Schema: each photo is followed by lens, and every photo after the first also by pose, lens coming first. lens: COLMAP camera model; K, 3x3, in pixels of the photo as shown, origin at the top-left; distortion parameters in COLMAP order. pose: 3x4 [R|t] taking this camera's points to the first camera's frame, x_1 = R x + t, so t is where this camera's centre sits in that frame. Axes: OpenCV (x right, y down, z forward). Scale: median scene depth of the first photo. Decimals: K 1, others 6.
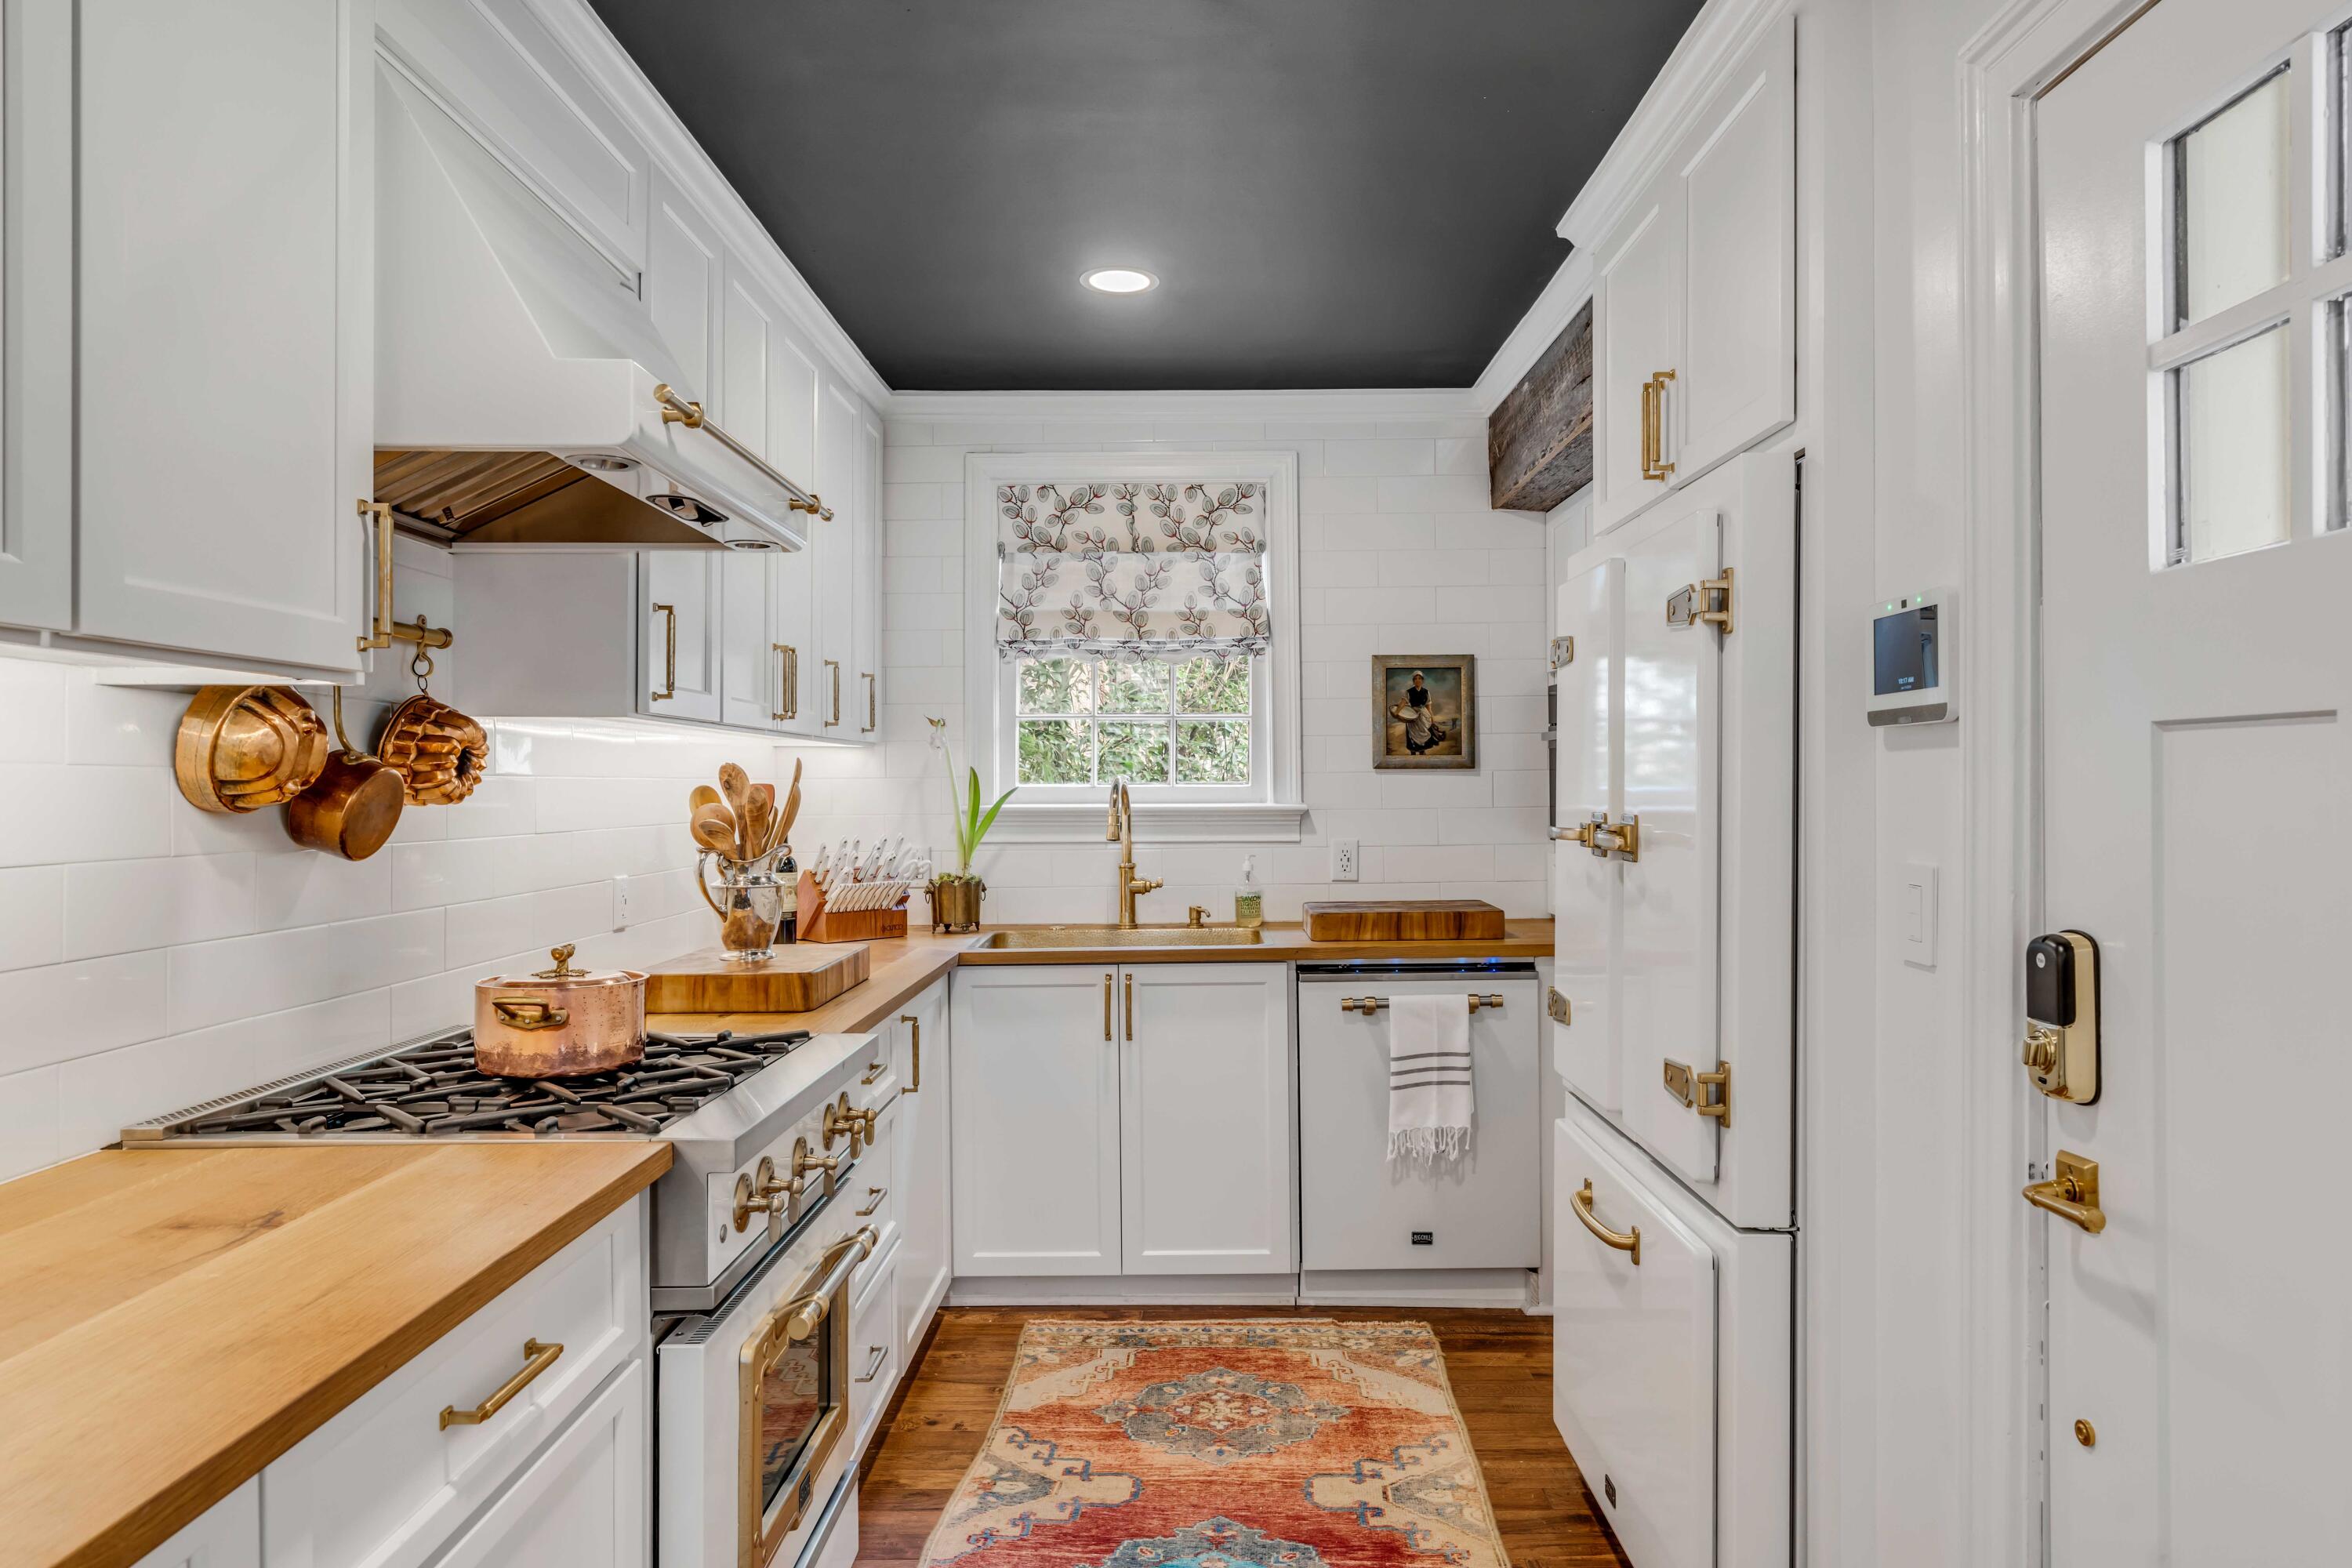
lens RADIAL K [[1073.5, 0, 1215.7], [0, 1073.5, 790.4], [0, 0, 1]] dist [-0.007323, 0.002236]
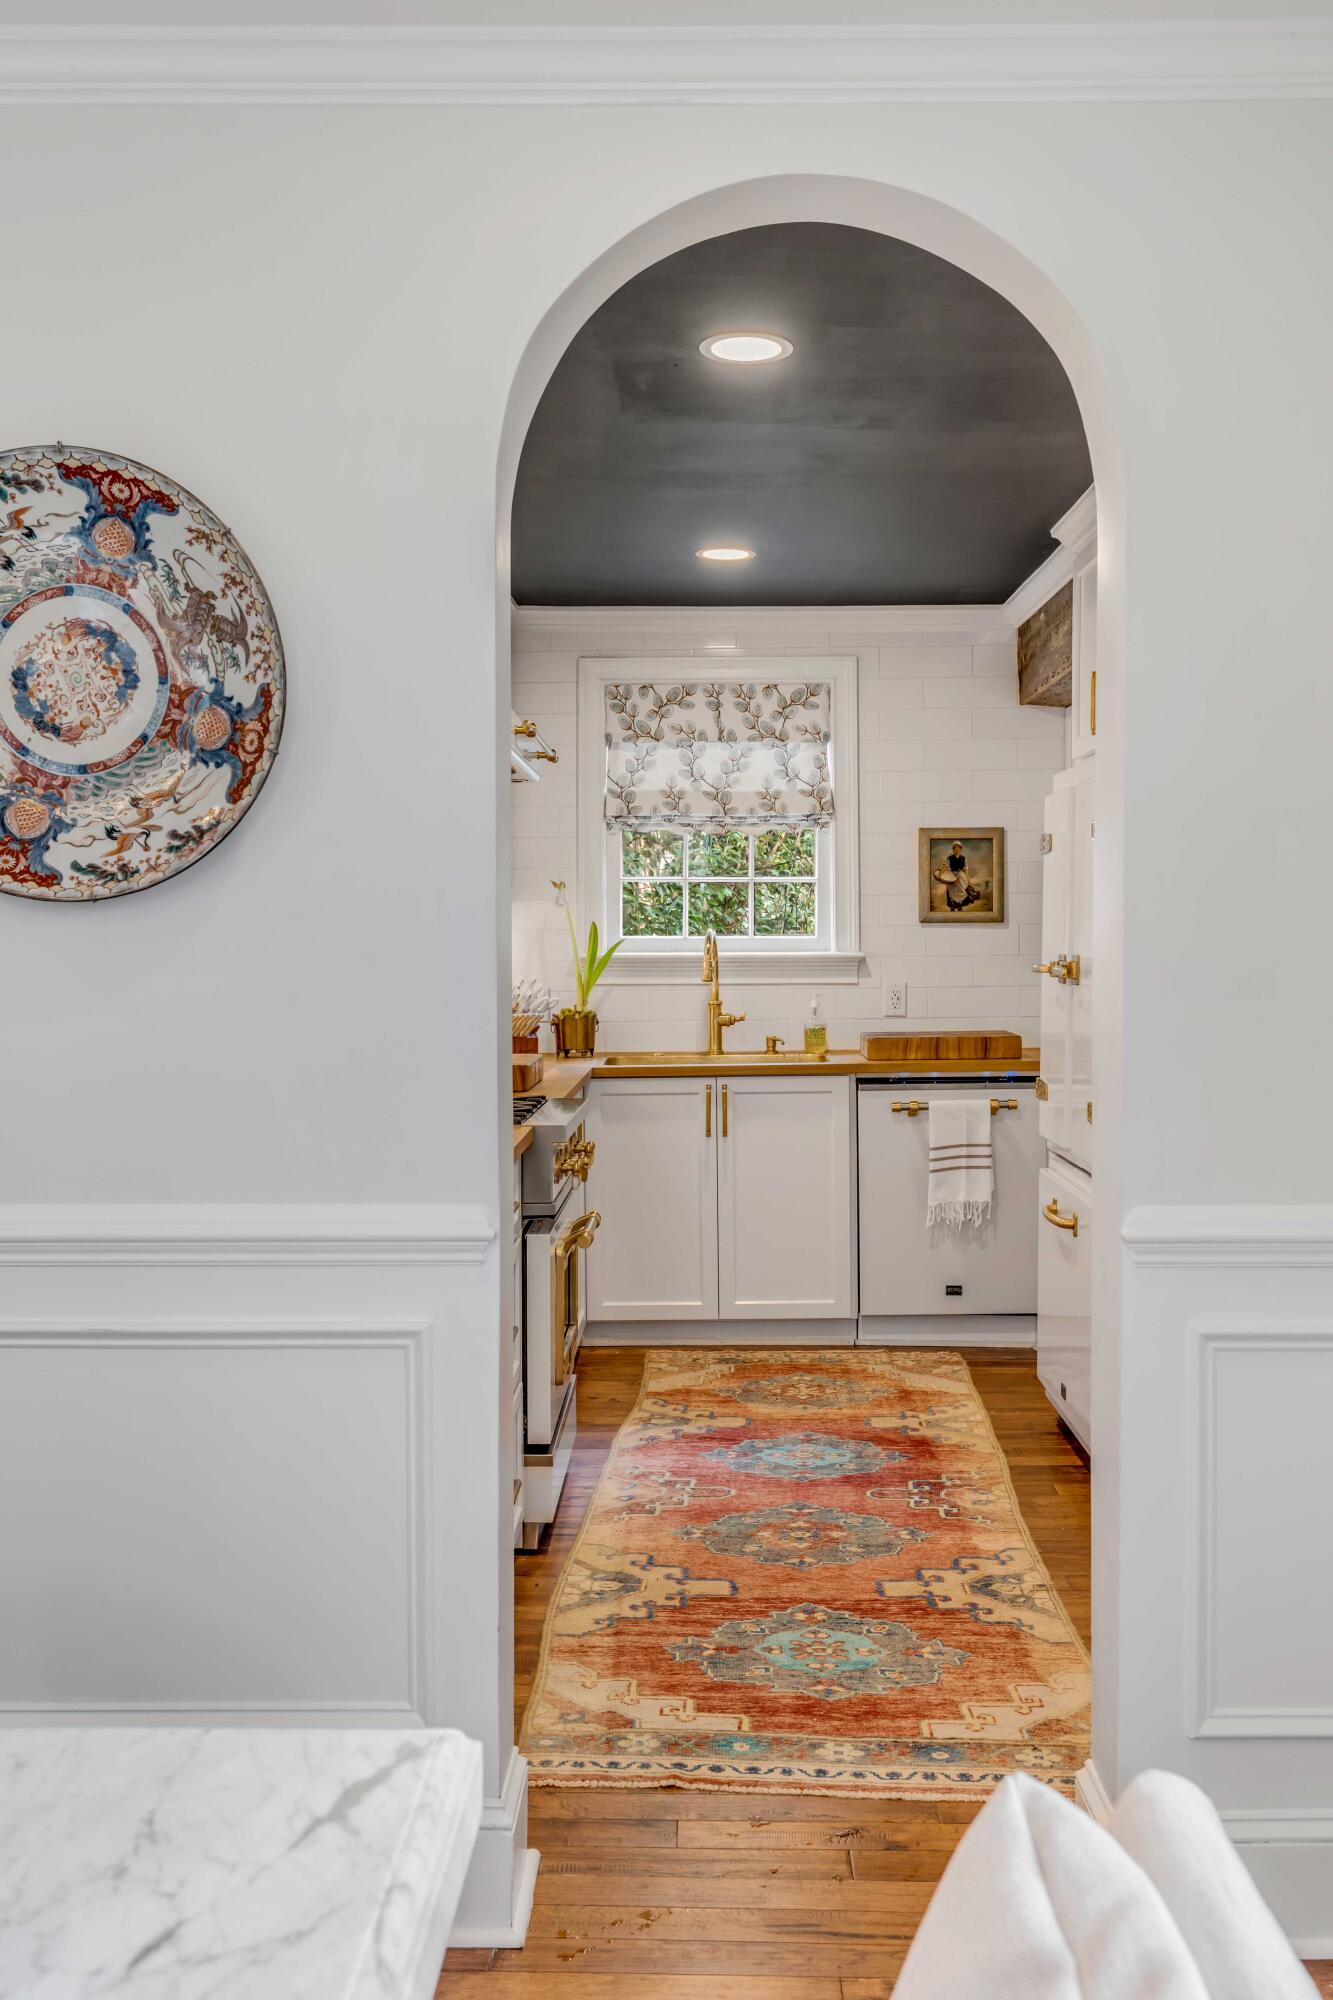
lens RADIAL K [[1984.8, 0, 663.0], [0, 1984.8, 992.0], [0, 0, 1]] dist [0.014456, 0.000000]
pose [[0.999998, 0.000913, -0.001826, -0.147202], [-0.000873, 0.999765, 0.021680, 0.010038], [0.001845, -0.021679, 0.999763, -1.325947]]
